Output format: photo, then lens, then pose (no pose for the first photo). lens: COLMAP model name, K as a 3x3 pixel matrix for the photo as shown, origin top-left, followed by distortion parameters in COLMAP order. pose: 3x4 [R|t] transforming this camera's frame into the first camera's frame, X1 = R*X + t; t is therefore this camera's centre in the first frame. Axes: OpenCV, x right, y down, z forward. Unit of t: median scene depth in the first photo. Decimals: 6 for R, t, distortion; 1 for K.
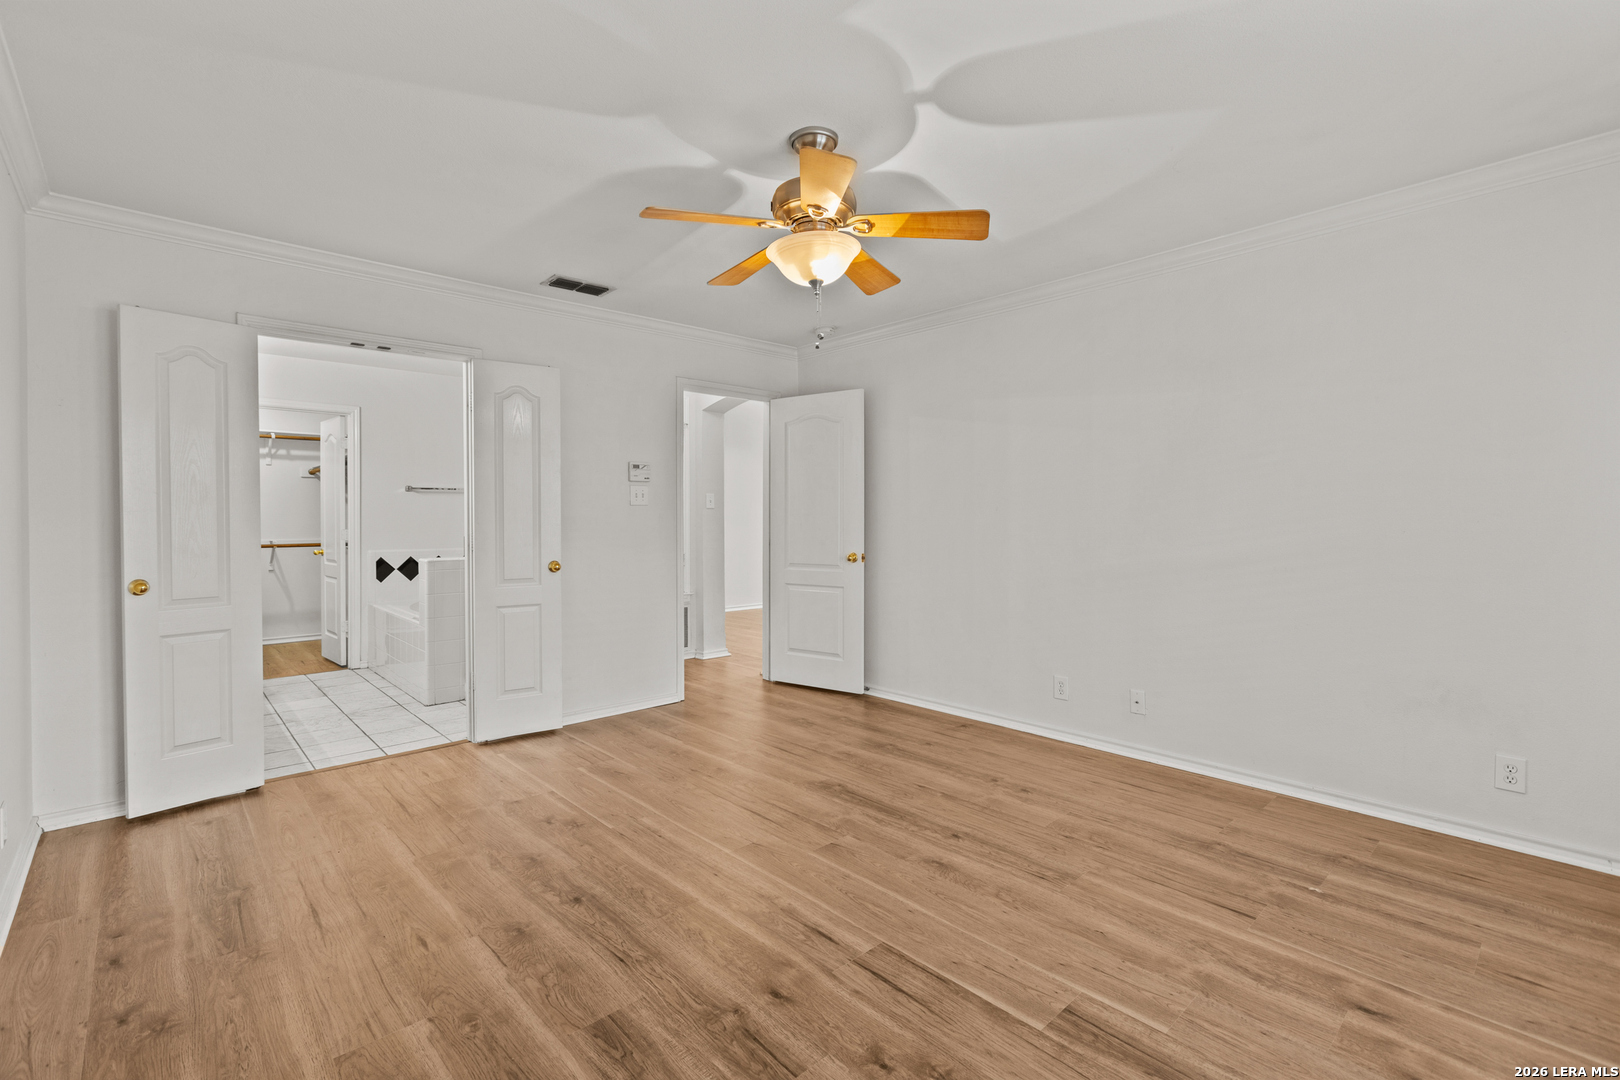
lens RADIAL K [[728.9, 0, 803.0], [0, 728.9, 526.4], [0, 0, 1]] dist [0.010786, 0.000532]
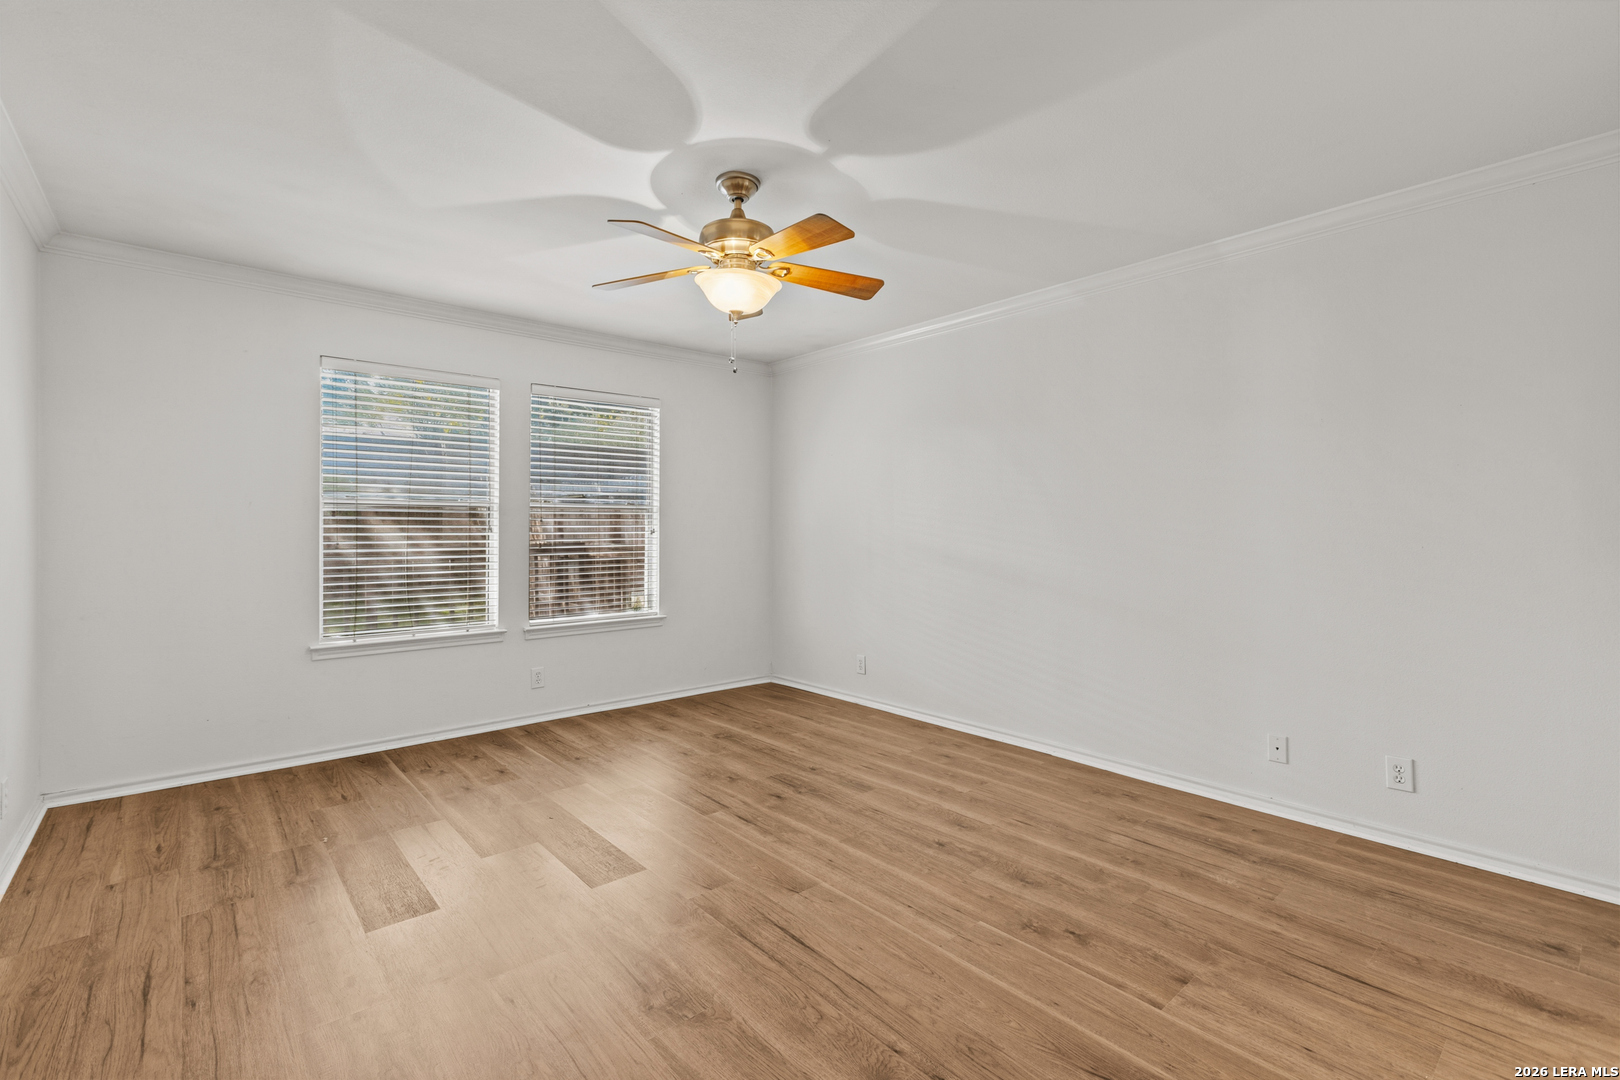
lens RADIAL K [[728.9, 0, 805.3], [0, 728.9, 528.0], [0, 0, 1]] dist [0.010786, 0.000532]
pose [[-0.999704, 0.003147, 0.024125, -0.116099], [0.003396, 0.999941, 0.010294, -0.023217], [-0.024091, 0.010373, -0.999656, 2.187021]]
